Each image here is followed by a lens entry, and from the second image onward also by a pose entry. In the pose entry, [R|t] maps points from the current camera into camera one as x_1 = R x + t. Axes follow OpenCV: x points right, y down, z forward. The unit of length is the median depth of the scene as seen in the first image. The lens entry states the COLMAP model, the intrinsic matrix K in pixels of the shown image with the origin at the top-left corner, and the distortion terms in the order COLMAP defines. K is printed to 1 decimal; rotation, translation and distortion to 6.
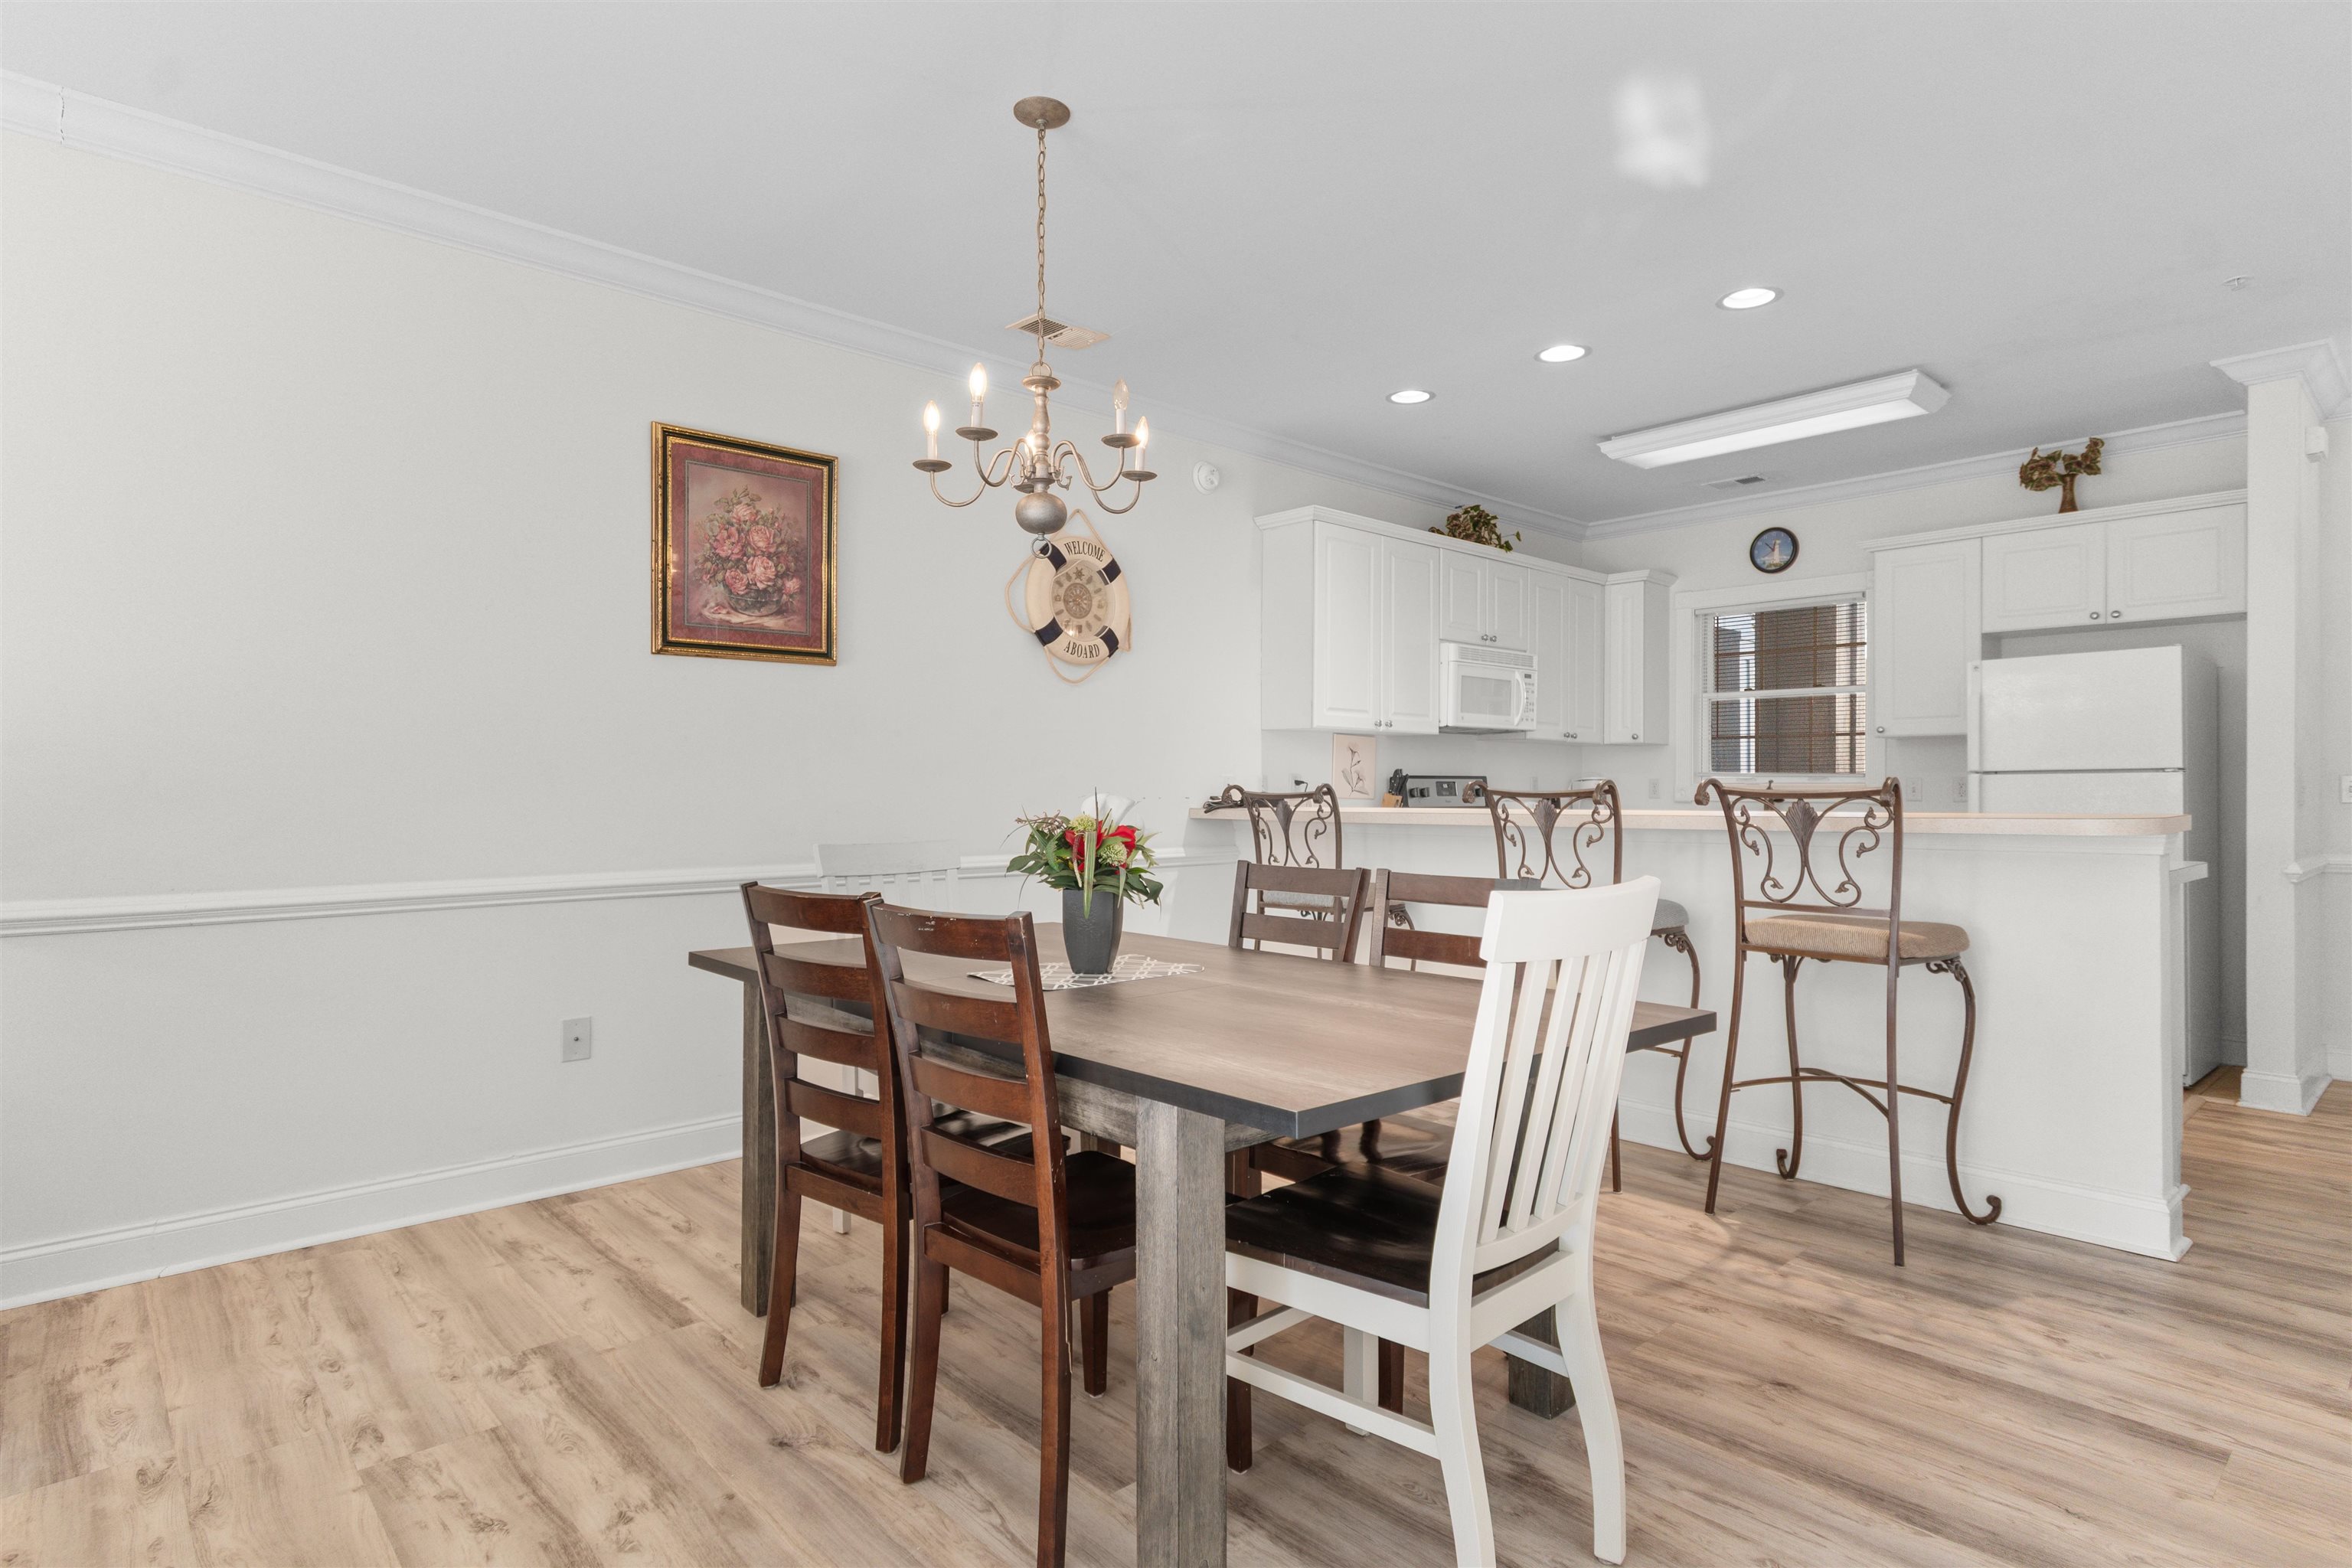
lens RADIAL K [[1208.9, 0, 1187.7], [0, 1208.9, 780.9], [0, 0, 1]] dist [-0.001733, 0.001402]
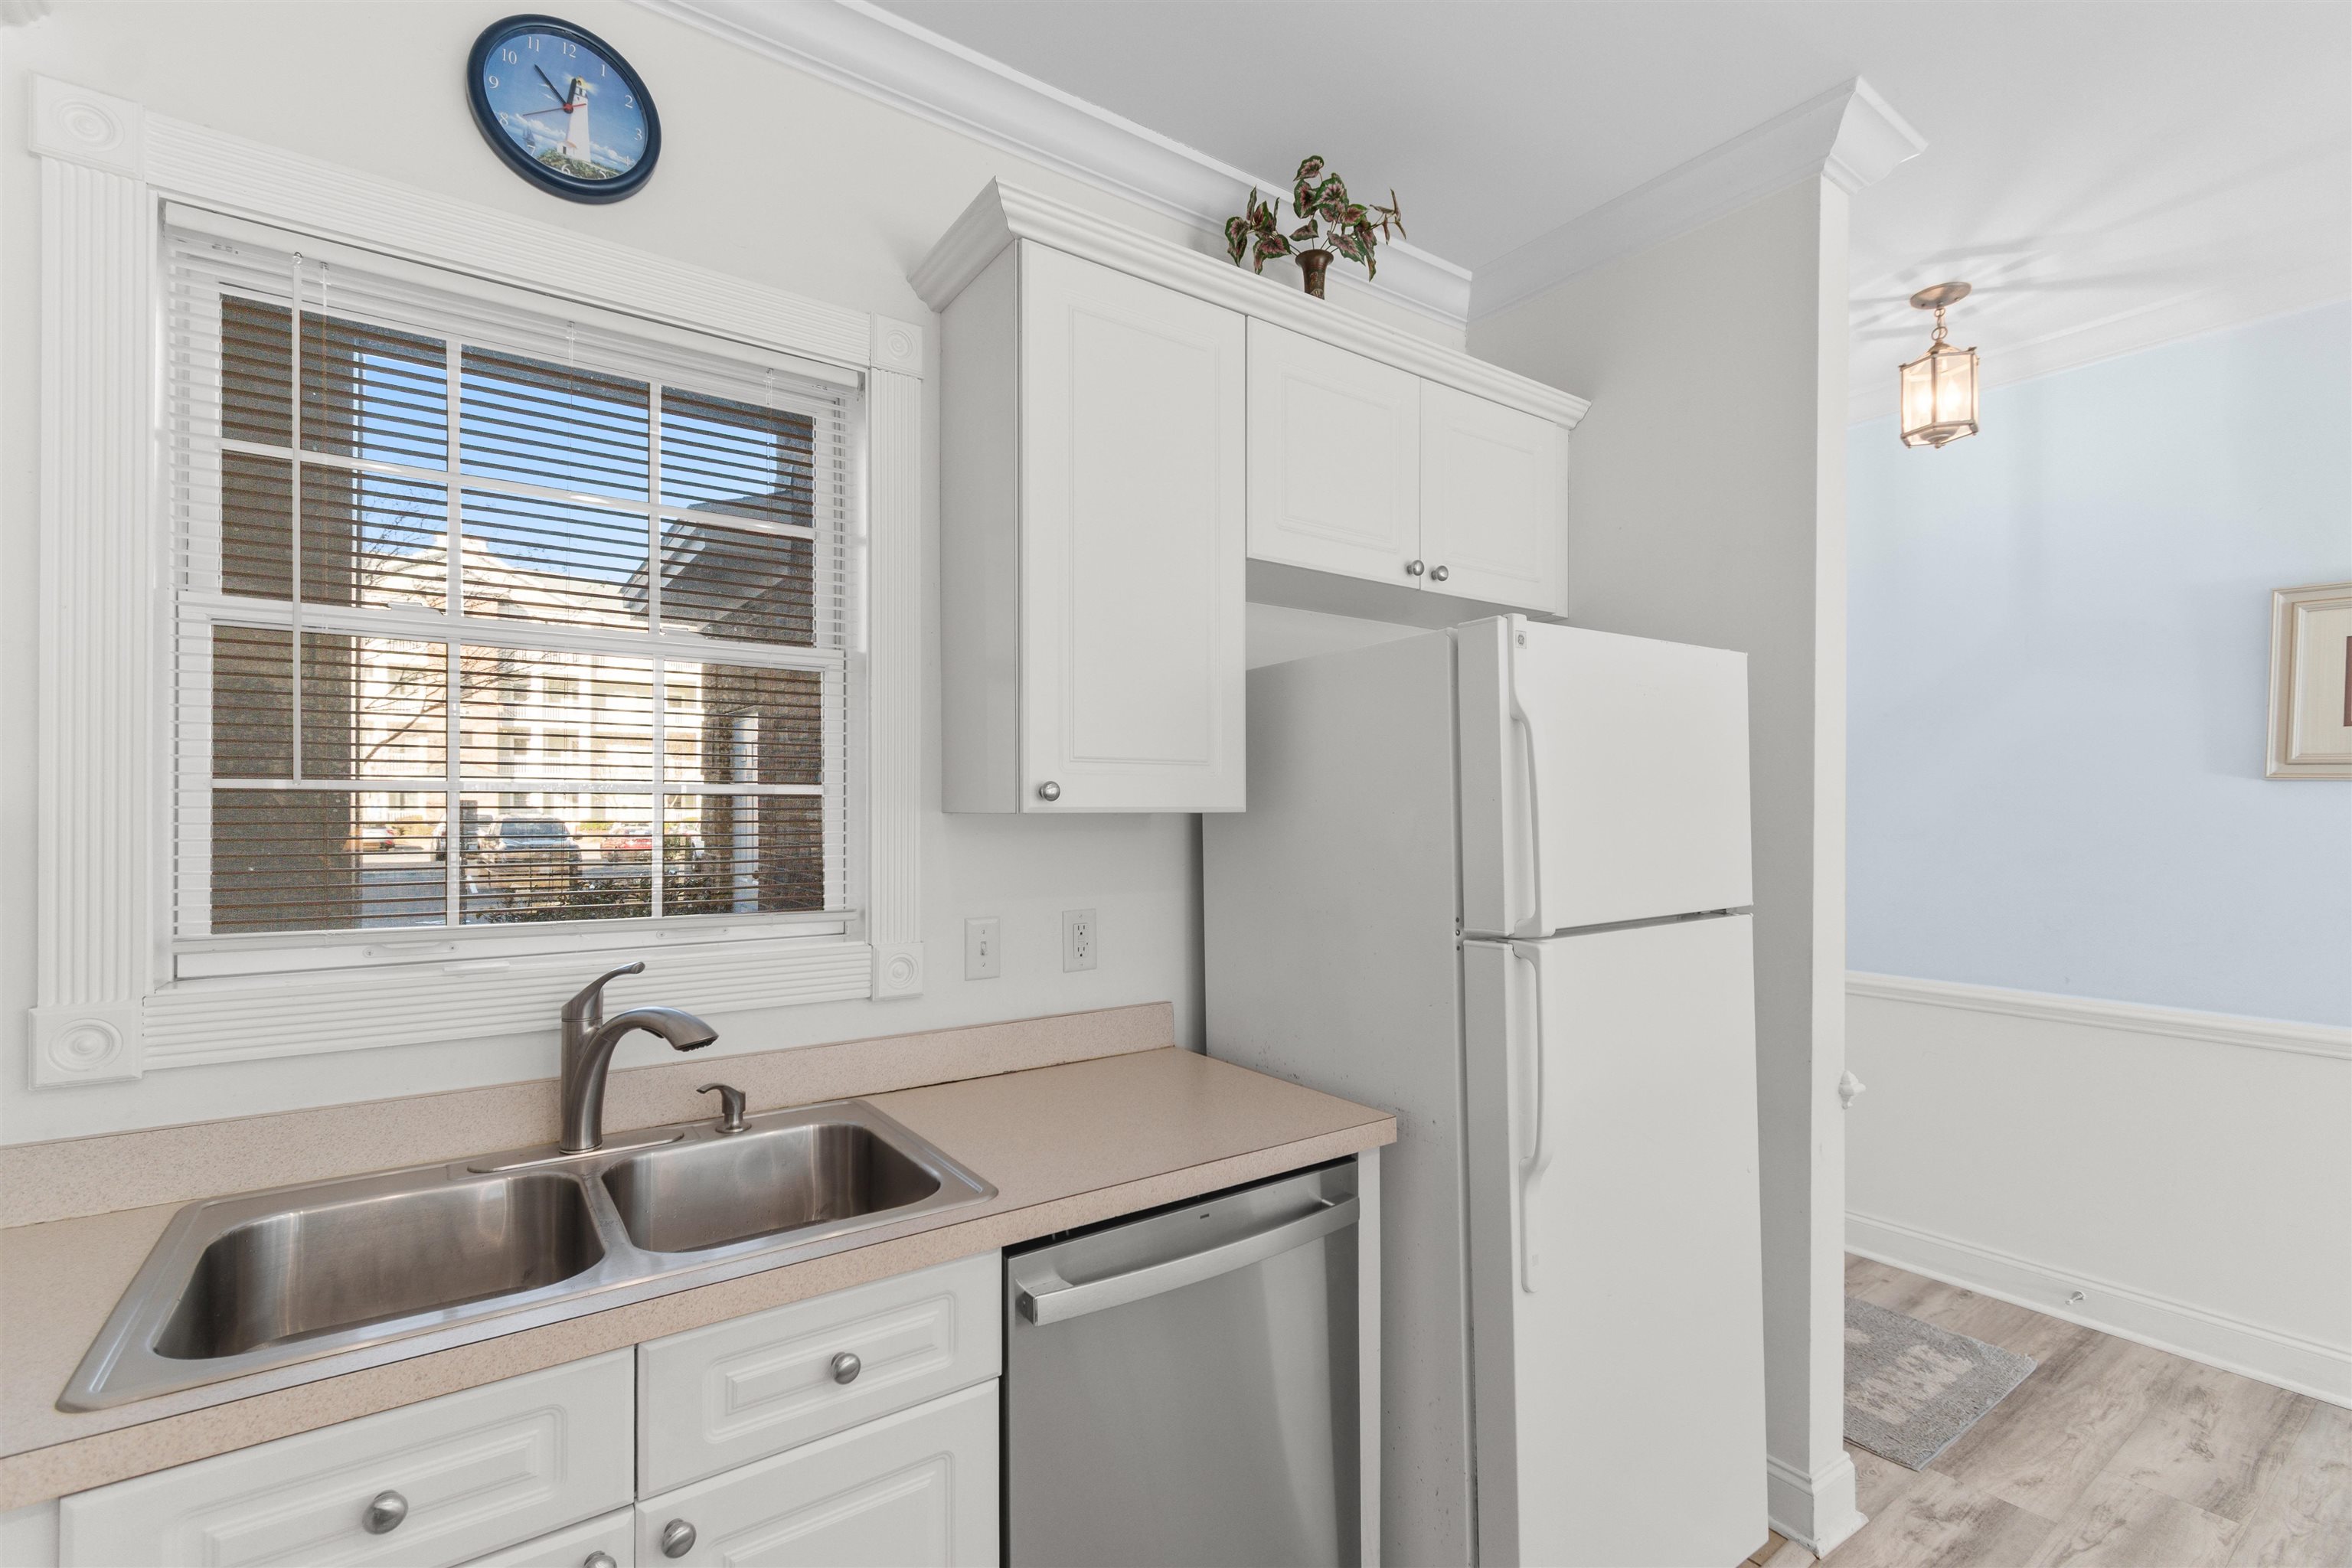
lens RADIAL K [[1053.5, 0, 1170.5], [0, 1053.5, 810.5], [0, 0, 1]] dist [0.007226, -0.002326]
pose [[0.123123, -0.001242, 0.992391, 0.370526], [-0.007934, 0.999966, 0.002236, -0.047434], [-0.992360, -0.008149, 0.123109, 1.173649]]
